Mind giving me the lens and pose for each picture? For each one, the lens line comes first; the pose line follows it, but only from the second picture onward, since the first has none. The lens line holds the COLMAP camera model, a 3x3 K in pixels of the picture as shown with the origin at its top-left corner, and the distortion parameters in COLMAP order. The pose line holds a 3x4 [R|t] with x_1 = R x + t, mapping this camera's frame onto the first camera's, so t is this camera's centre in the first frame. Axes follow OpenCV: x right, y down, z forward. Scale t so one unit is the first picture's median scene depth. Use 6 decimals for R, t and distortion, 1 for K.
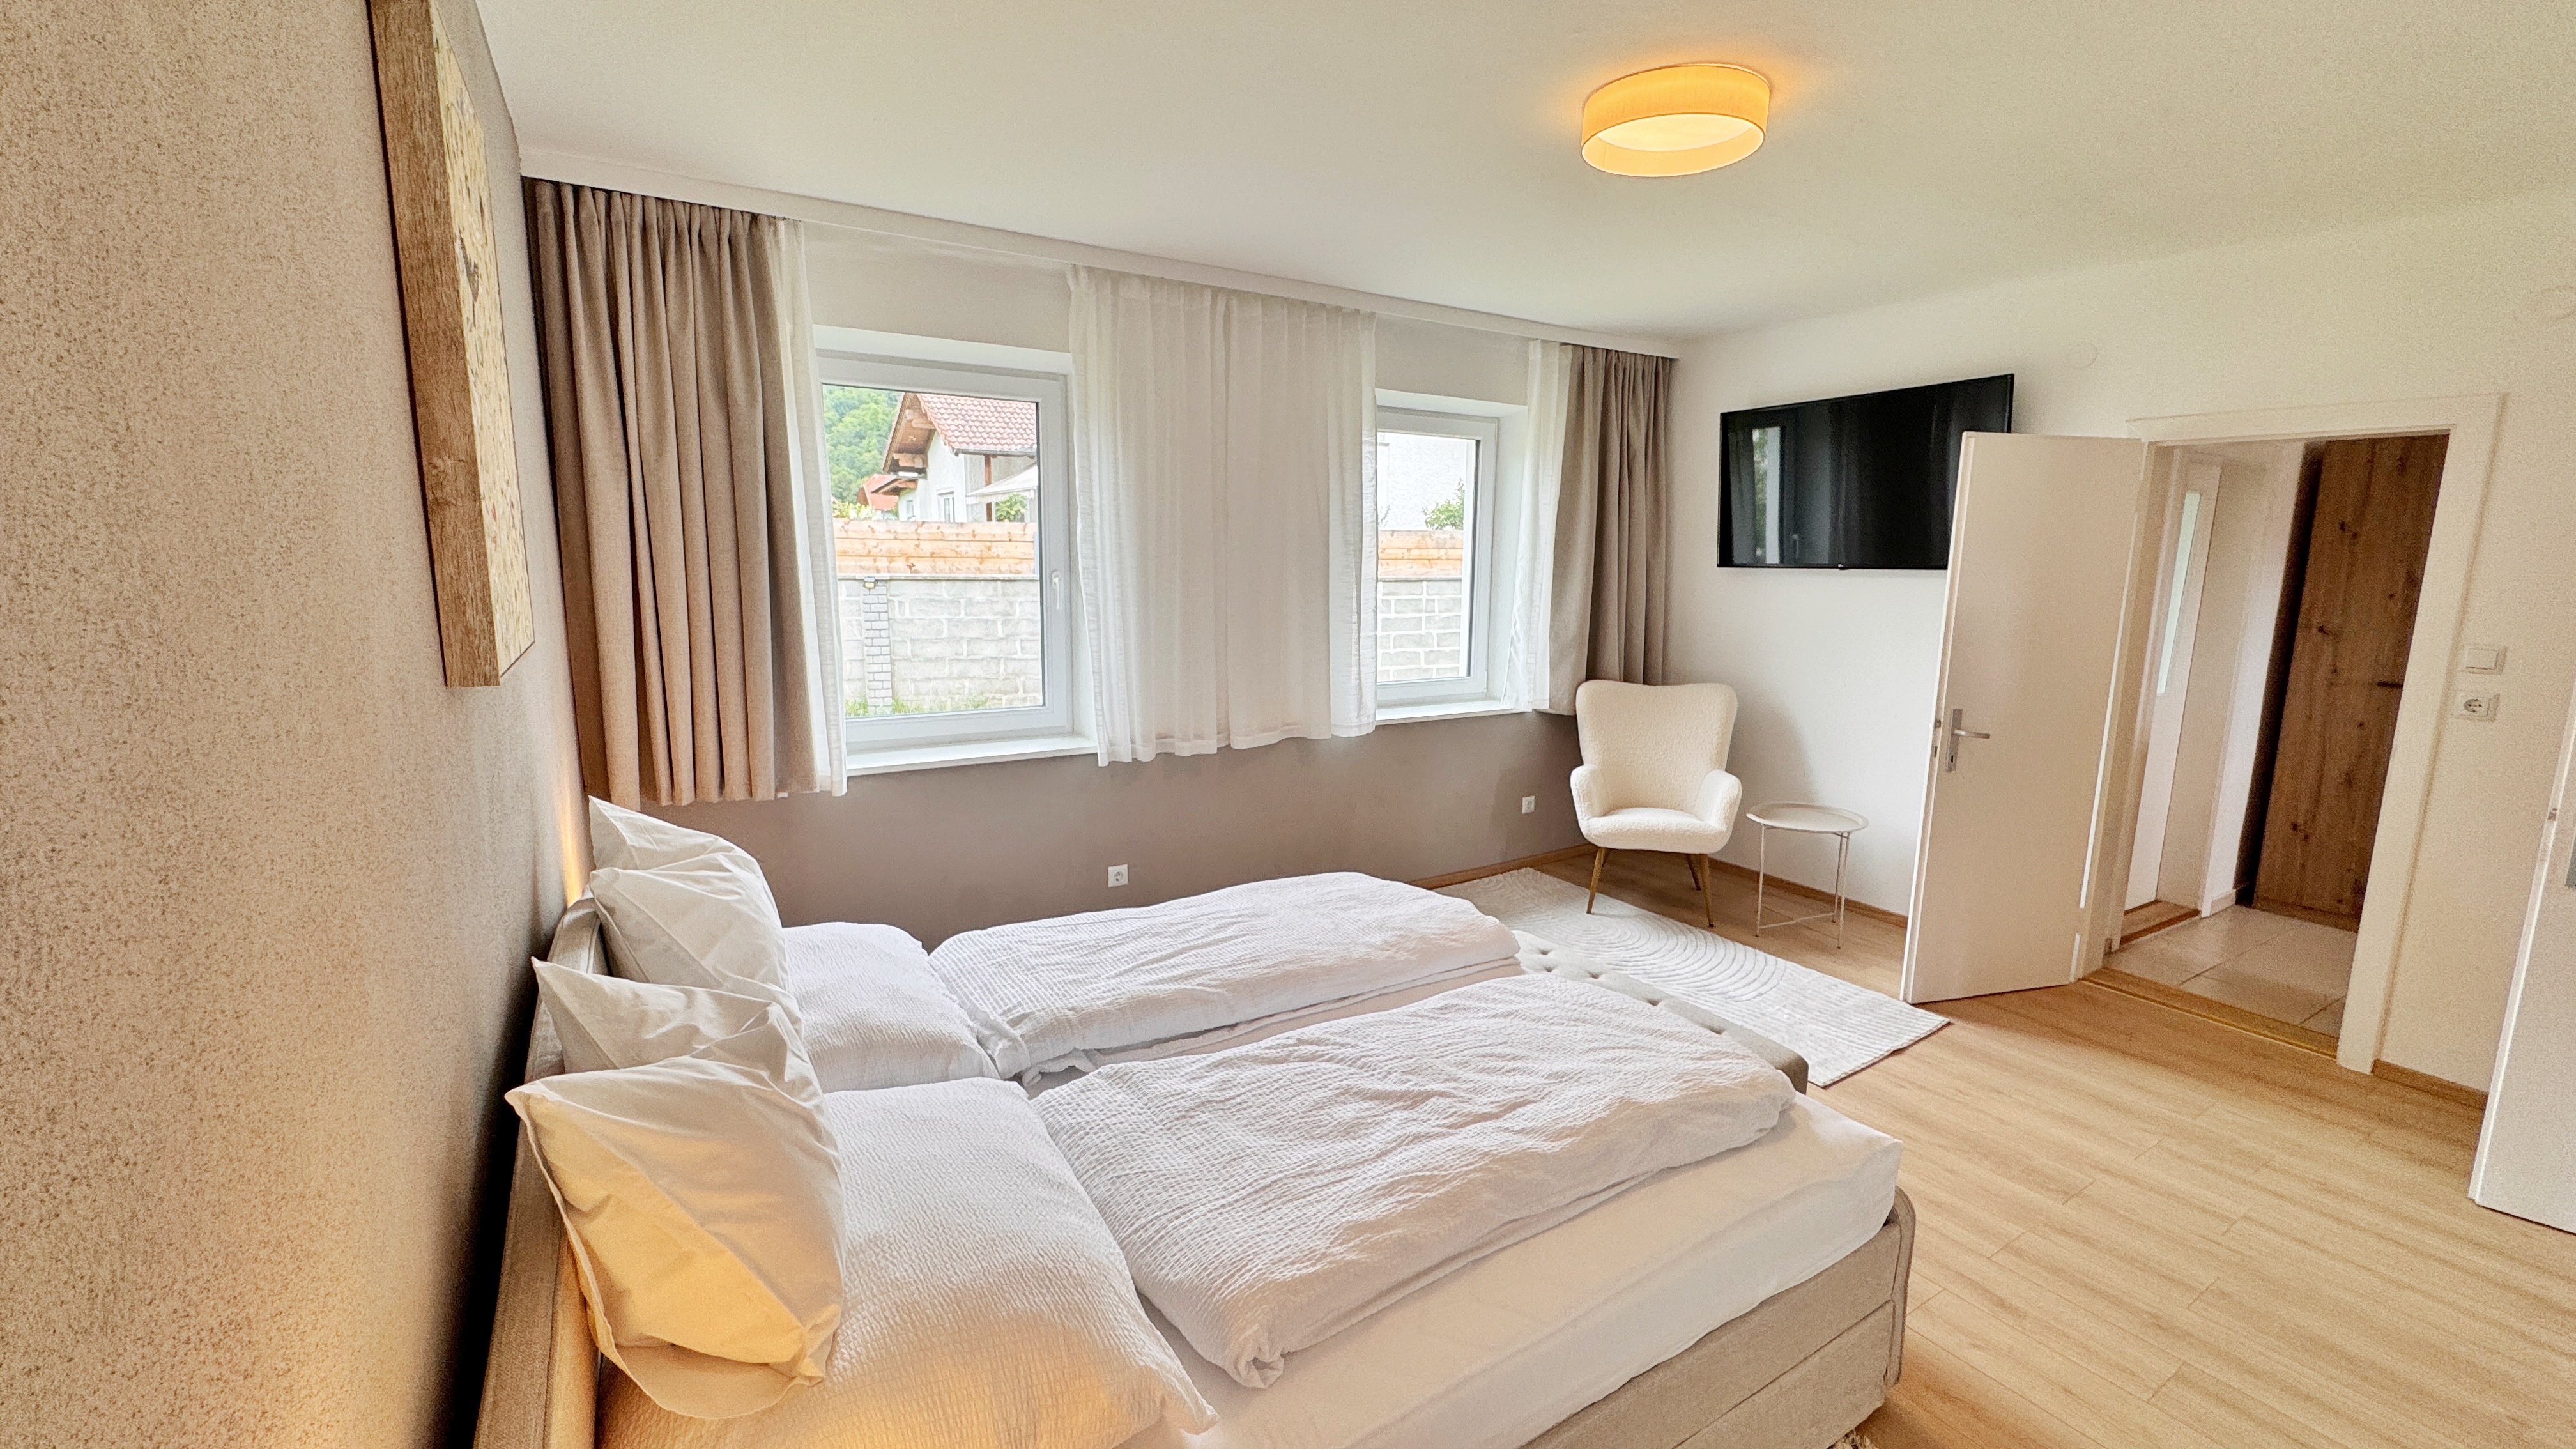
lens RADIAL K [[1019.6, 0, 1280.1], [0, 1019.6, 725.9], [0, 0, 1]] dist [-0.019786, 0.002411]
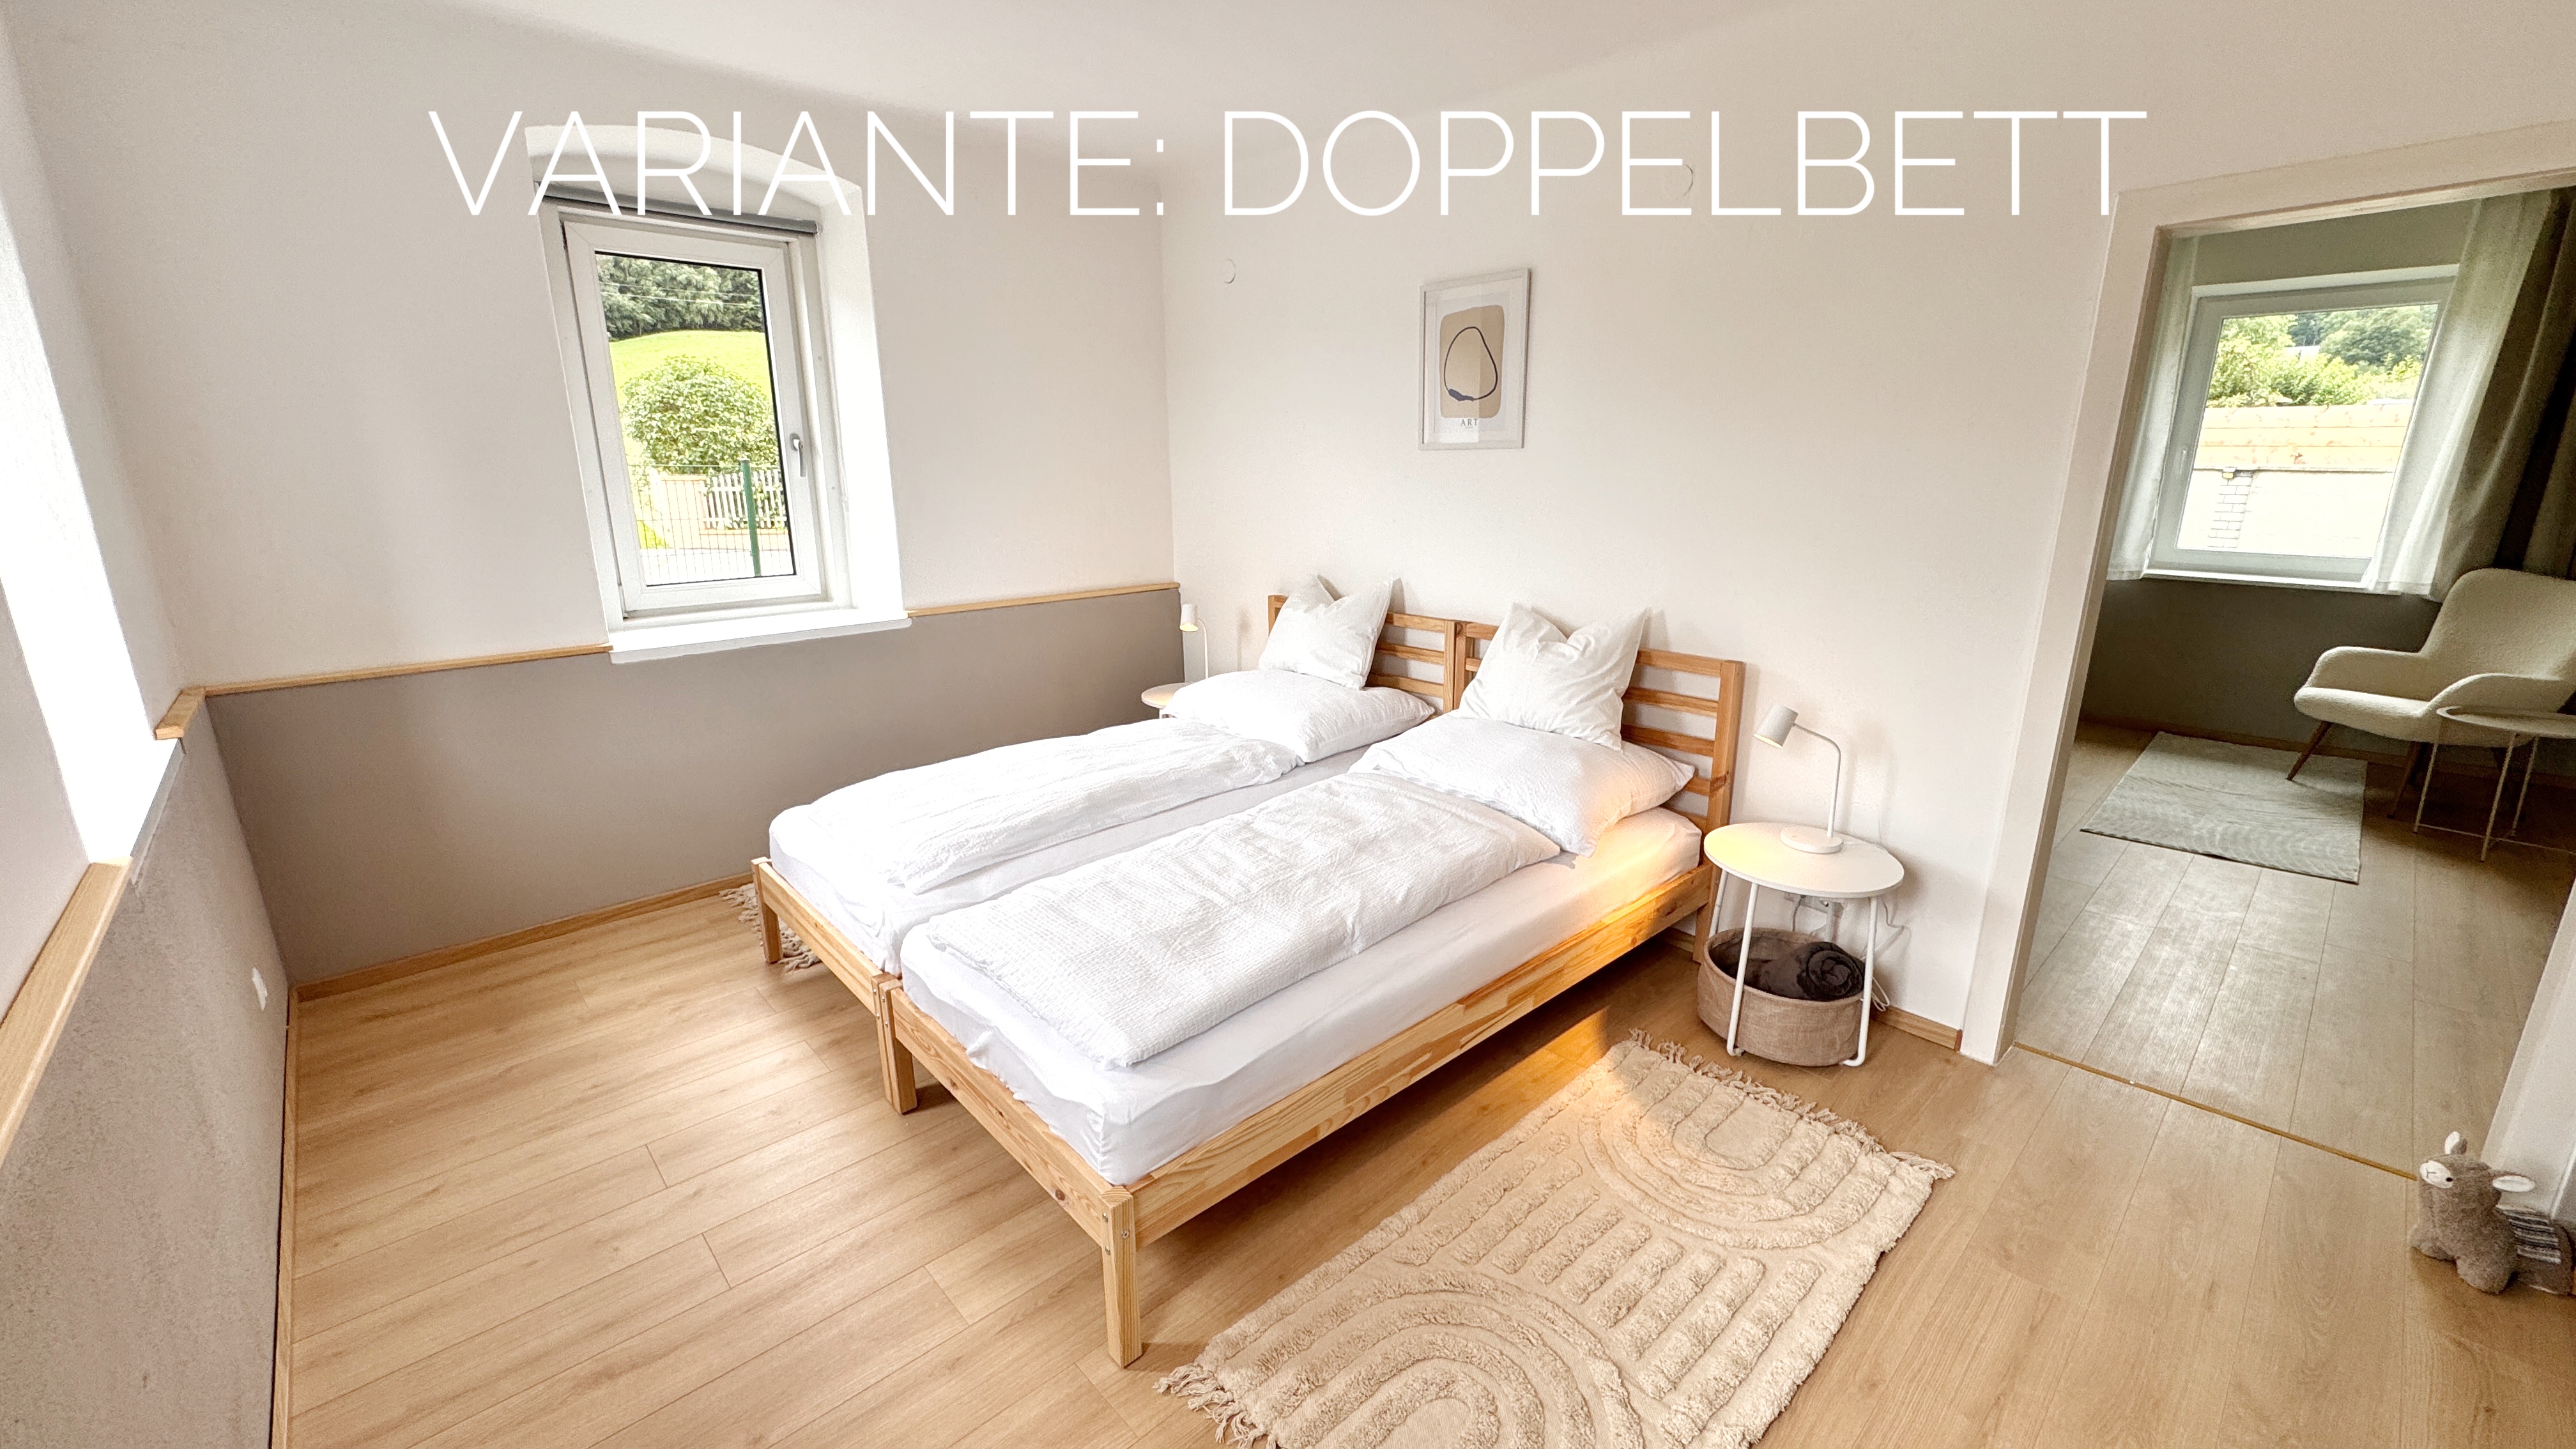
lens RADIAL K [[1019.6, 0, 1308.4], [0, 1019.6, 708.5], [0, 0, 1]] dist [-0.019786, 0.002411]
pose [[0.208753, 0.225658, -0.951578, 0.385415], [-0.149136, 0.968980, 0.197068, 0.023361], [0.966530, 0.100776, 0.235931, -0.081015]]
